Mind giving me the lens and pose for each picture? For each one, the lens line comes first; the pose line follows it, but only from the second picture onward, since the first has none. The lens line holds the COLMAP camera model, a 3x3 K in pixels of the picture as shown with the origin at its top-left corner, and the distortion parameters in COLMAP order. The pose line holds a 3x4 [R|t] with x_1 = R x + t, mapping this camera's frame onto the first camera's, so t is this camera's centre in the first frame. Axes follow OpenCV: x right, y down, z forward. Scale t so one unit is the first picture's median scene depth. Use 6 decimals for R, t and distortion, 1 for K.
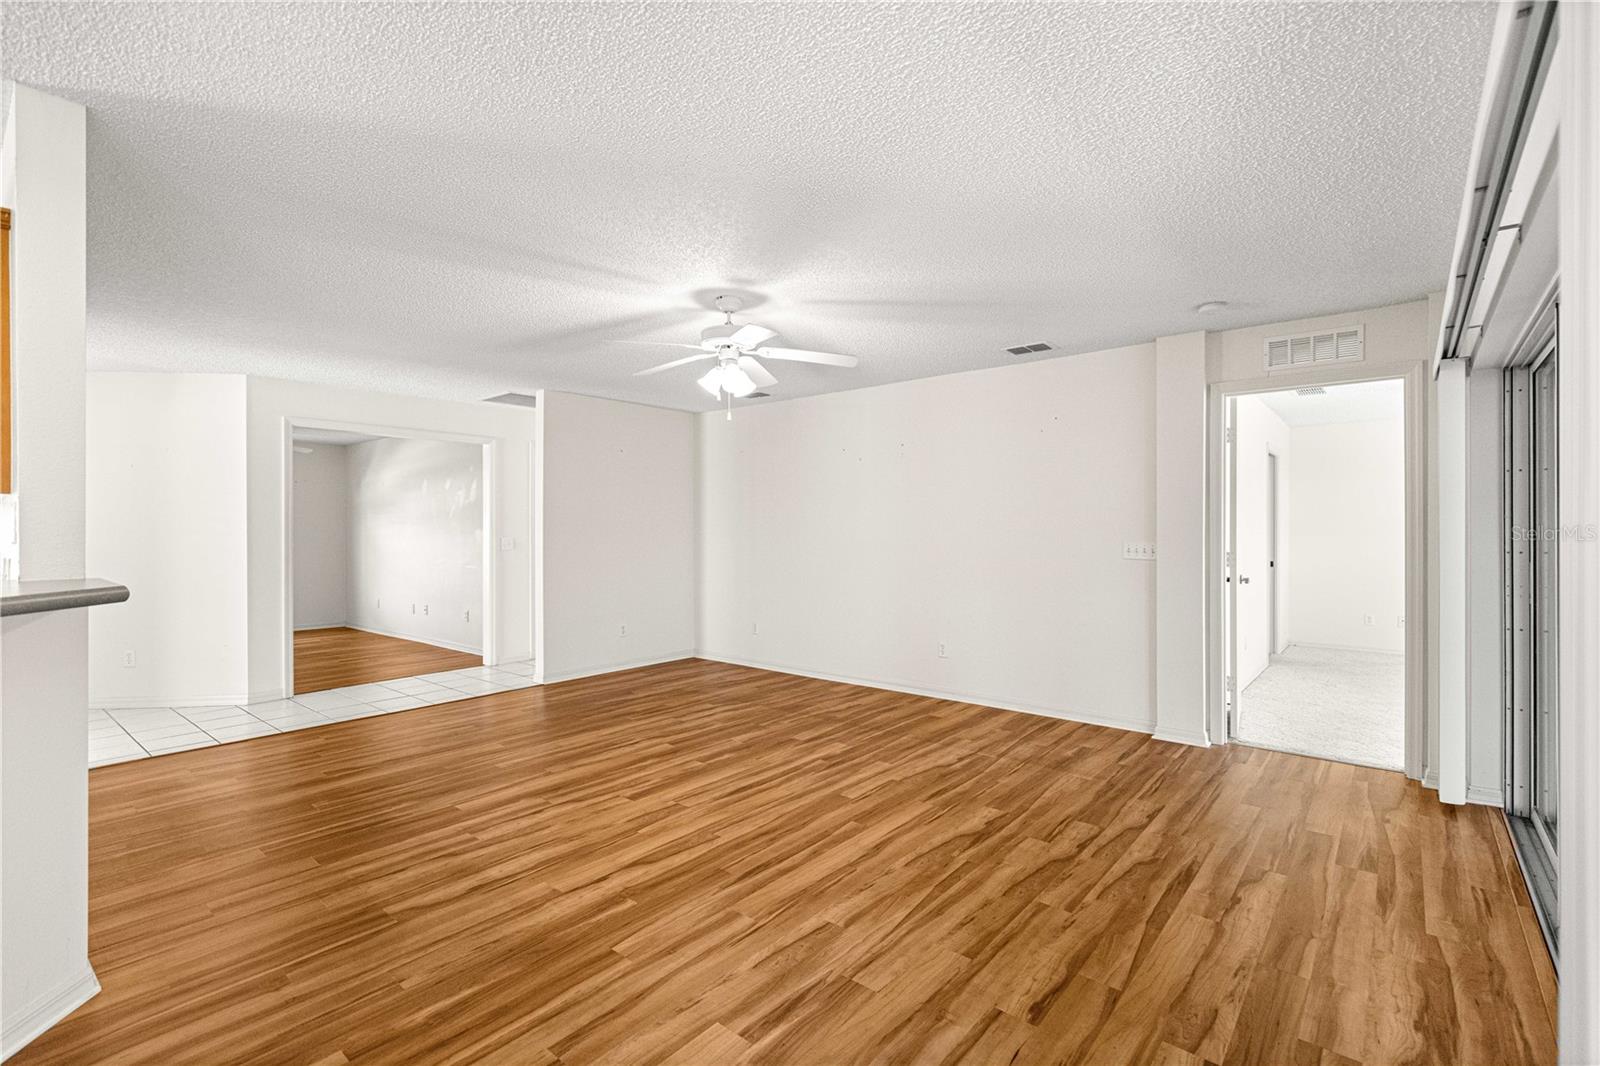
lens RADIAL K [[733.8, 0, 805.9], [0, 733.8, 529.7], [0, 0, 1]] dist [0.013690, -0.001425]
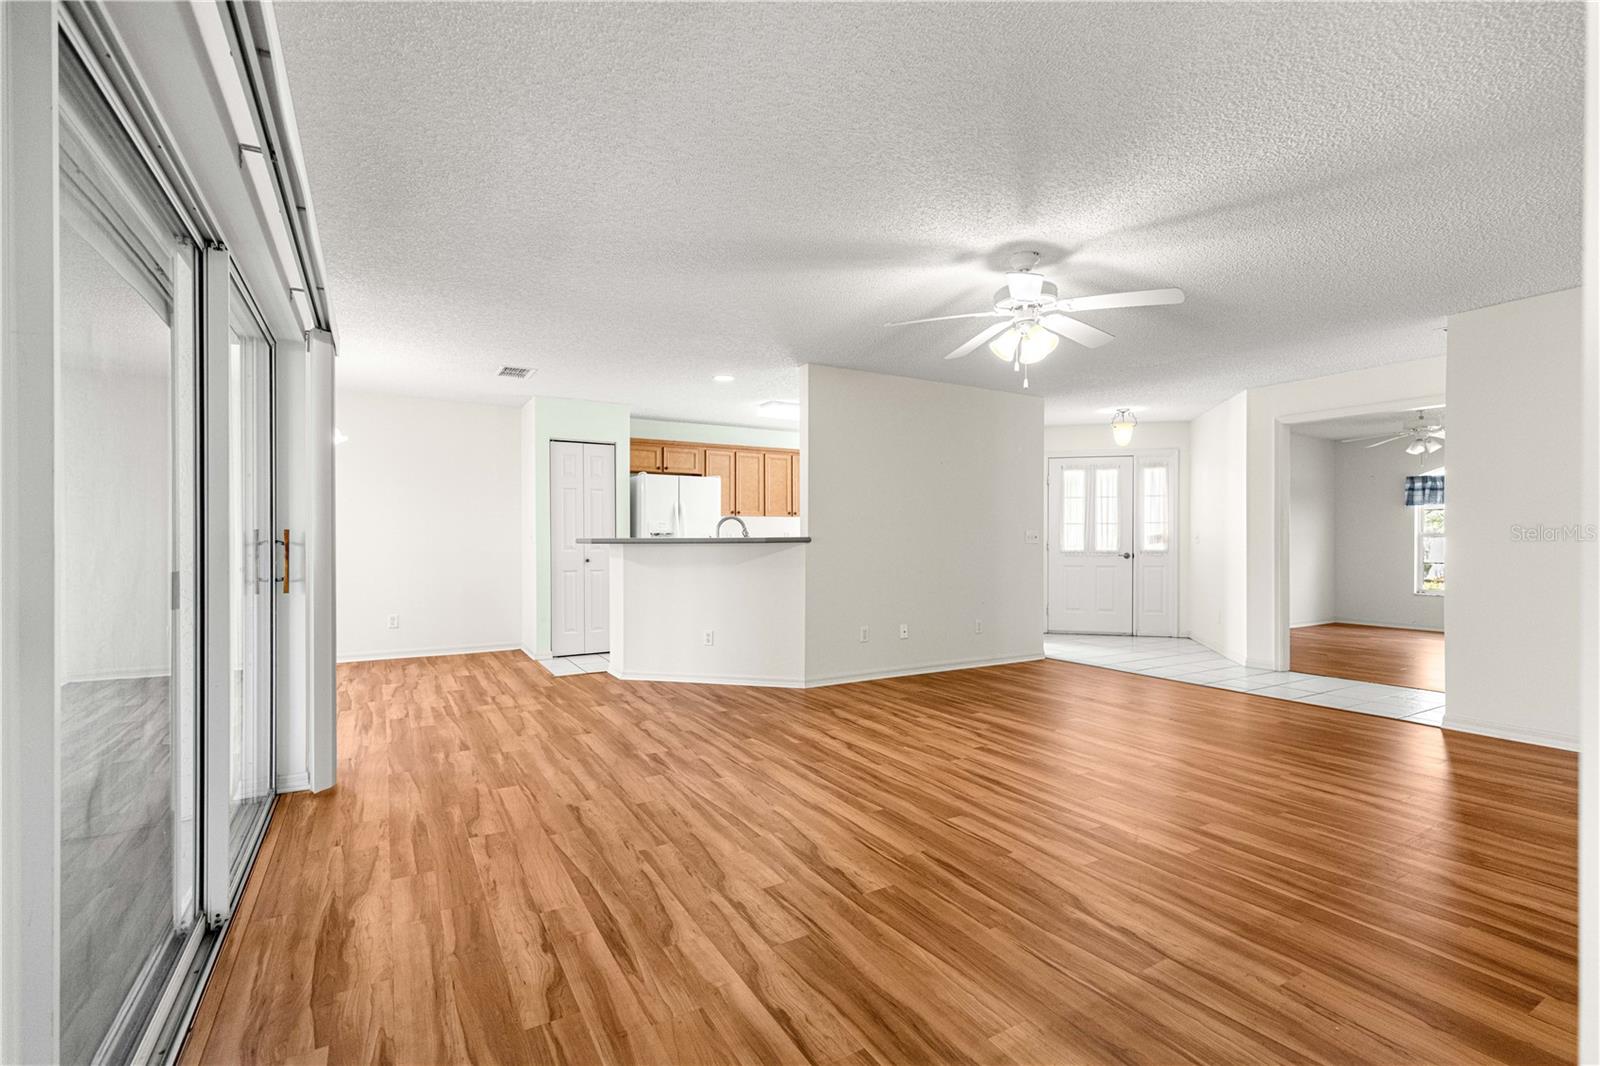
lens RADIAL K [[733.8, 0, 809.2], [0, 733.8, 539.3], [0, 0, 1]] dist [0.013690, -0.001425]
pose [[-0.352531, 0.002632, -0.935797, 1.110766], [0.003001, 0.999994, 0.001682, 0.049103], [0.935795, -0.002215, -0.352537, 1.397827]]
